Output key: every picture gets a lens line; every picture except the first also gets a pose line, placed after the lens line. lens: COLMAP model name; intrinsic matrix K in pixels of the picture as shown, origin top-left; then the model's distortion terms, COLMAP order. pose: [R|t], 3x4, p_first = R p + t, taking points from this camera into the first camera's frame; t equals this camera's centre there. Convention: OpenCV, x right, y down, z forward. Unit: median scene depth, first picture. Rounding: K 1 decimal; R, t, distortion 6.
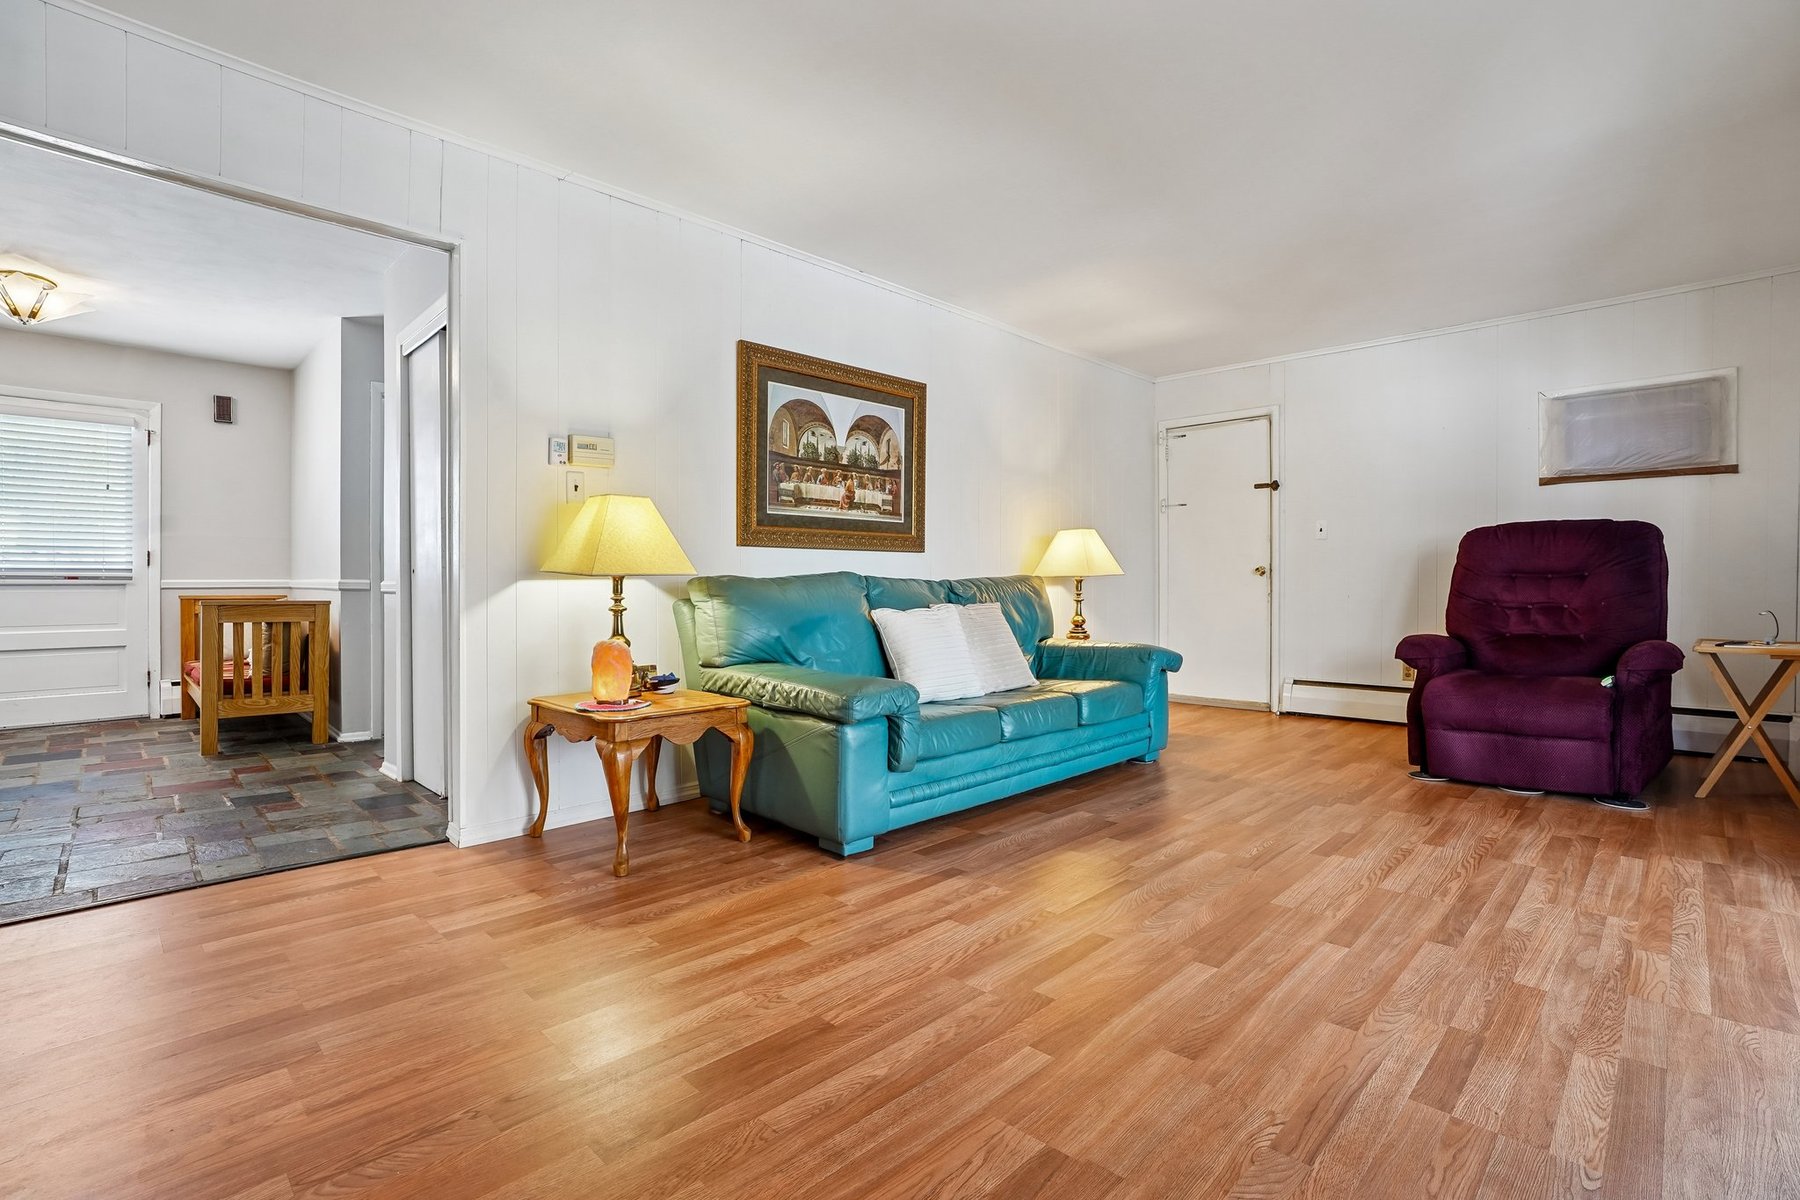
lens RADIAL K [[838.4, 0, 891.3], [0, 838.4, 583.7], [0, 0, 1]] dist [-0.069616, 0.027852]
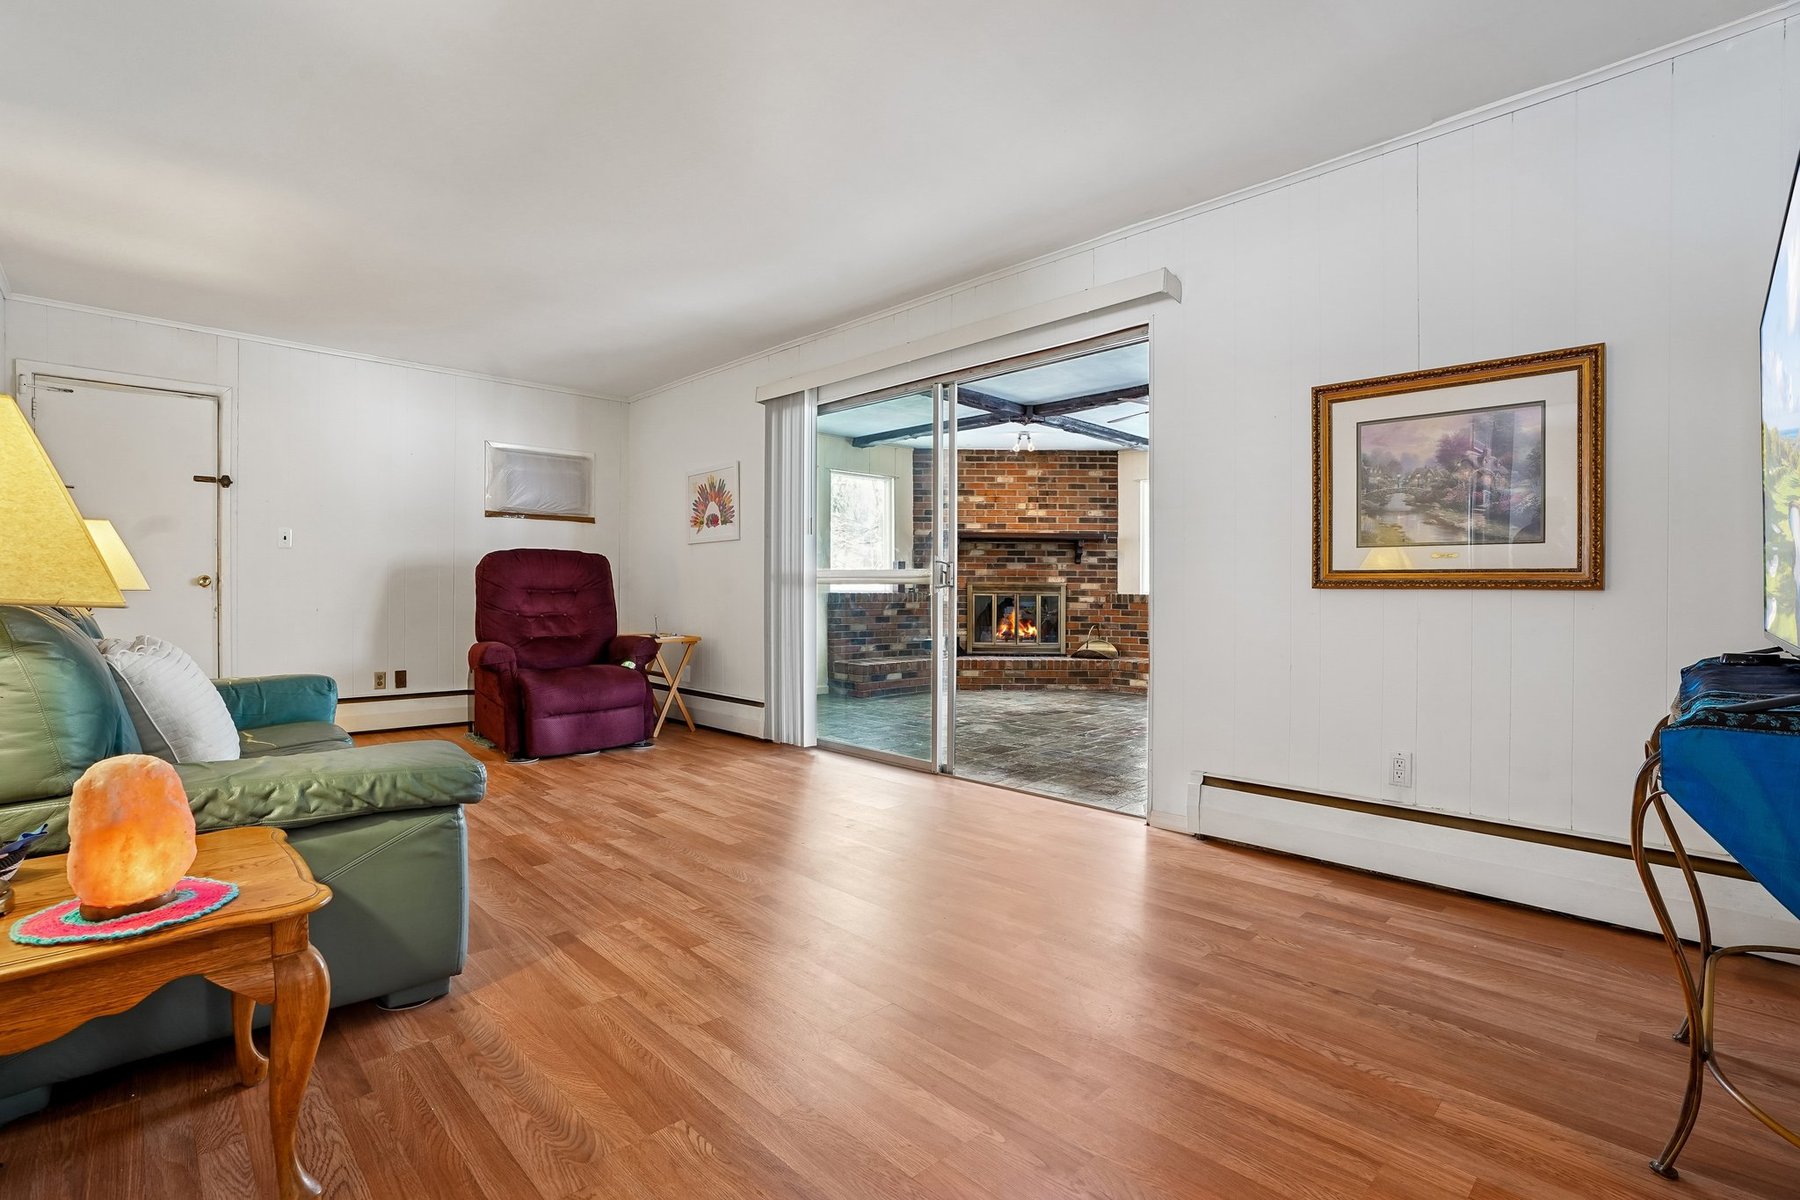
lens RADIAL K [[838.4, 0, 891.3], [0, 838.4, 583.7], [0, 0, 1]] dist [-0.069616, 0.027852]
pose [[0.019928, 0.011075, 0.999740, -0.669168], [-0.005840, 0.999923, -0.010961, -0.014221], [-0.999784, -0.005620, 0.019991, 0.546515]]
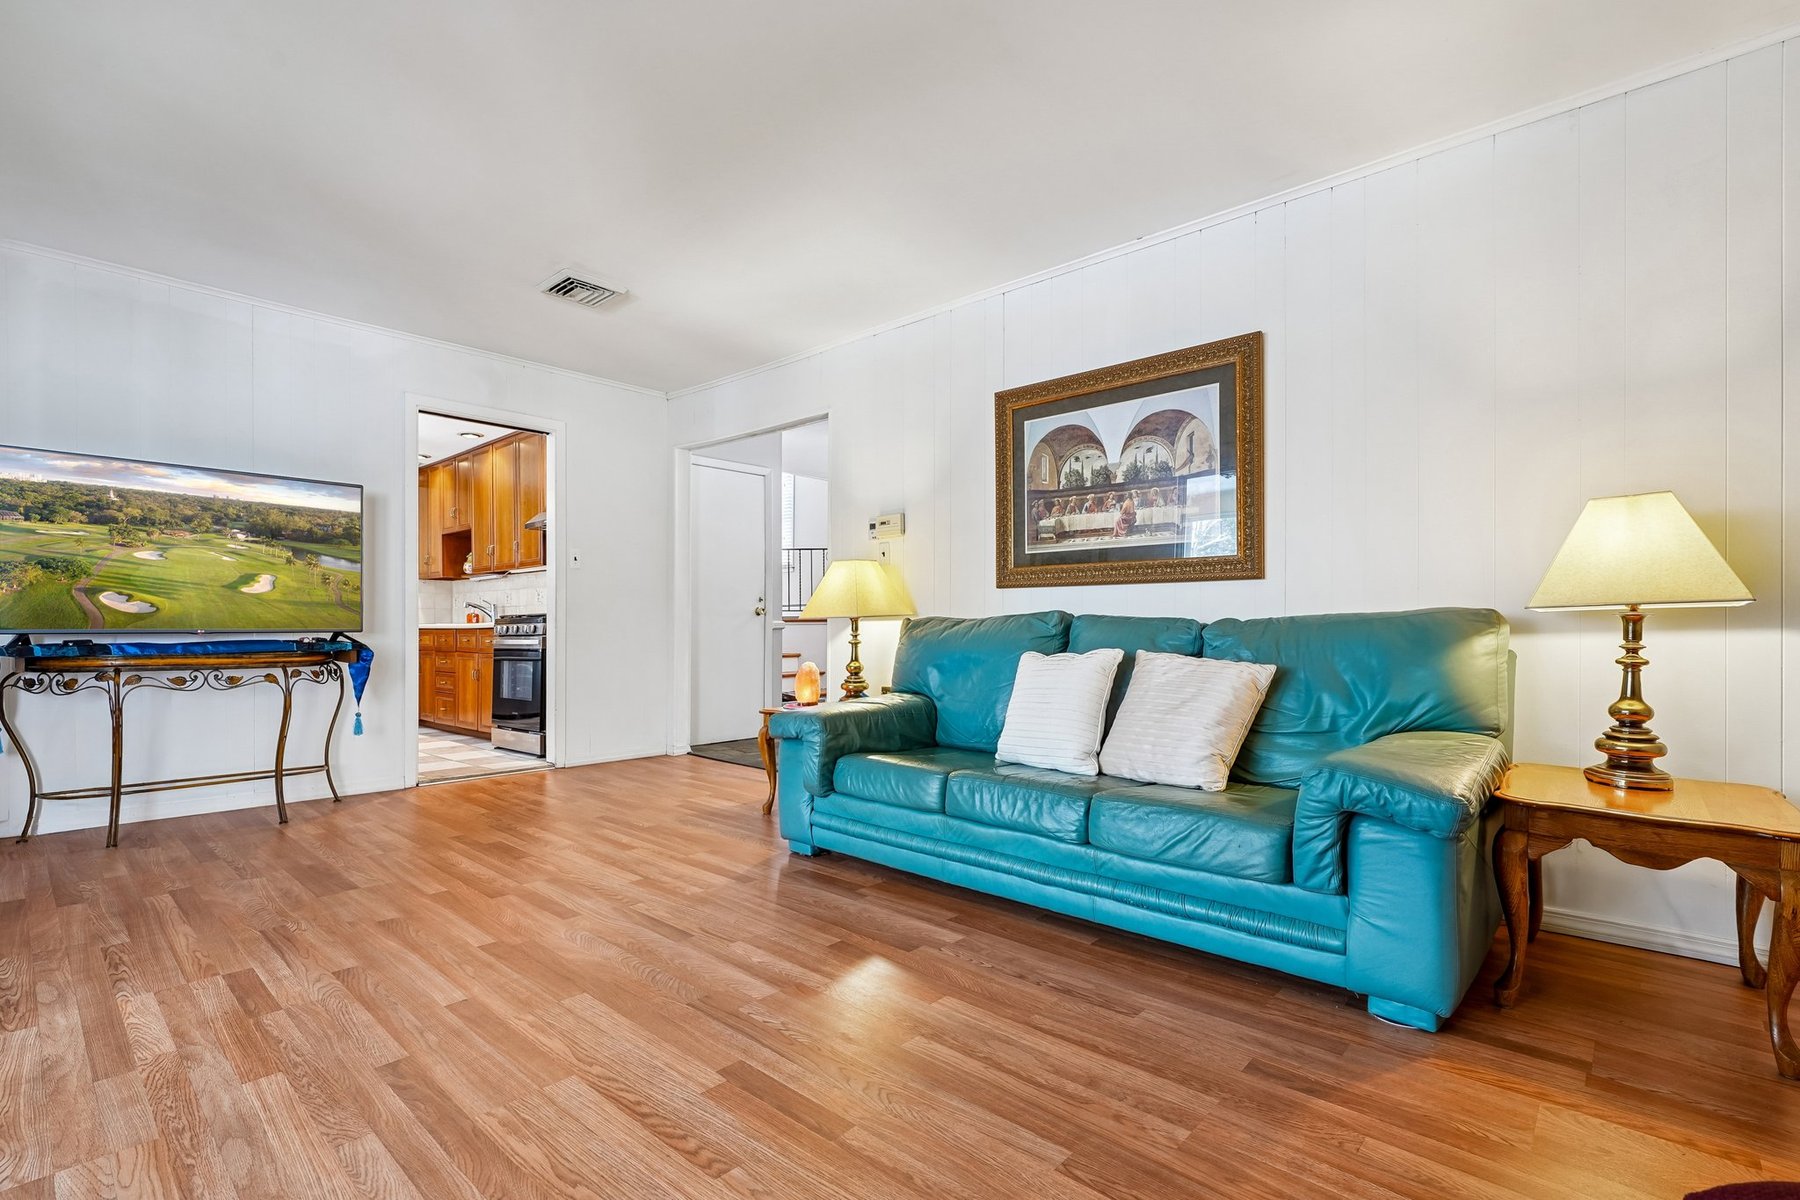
lens RADIAL K [[816.1, 0, 898.4], [0, 816.1, 634.9], [0, 0, 1]] dist [-0.033722, 0.009026]
pose [[0.055937, 0.010203, -0.998382, 1.008550], [-0.001547, 0.999947, 0.010133, 0.003715], [0.998433, 0.000978, 0.055950, 0.978284]]
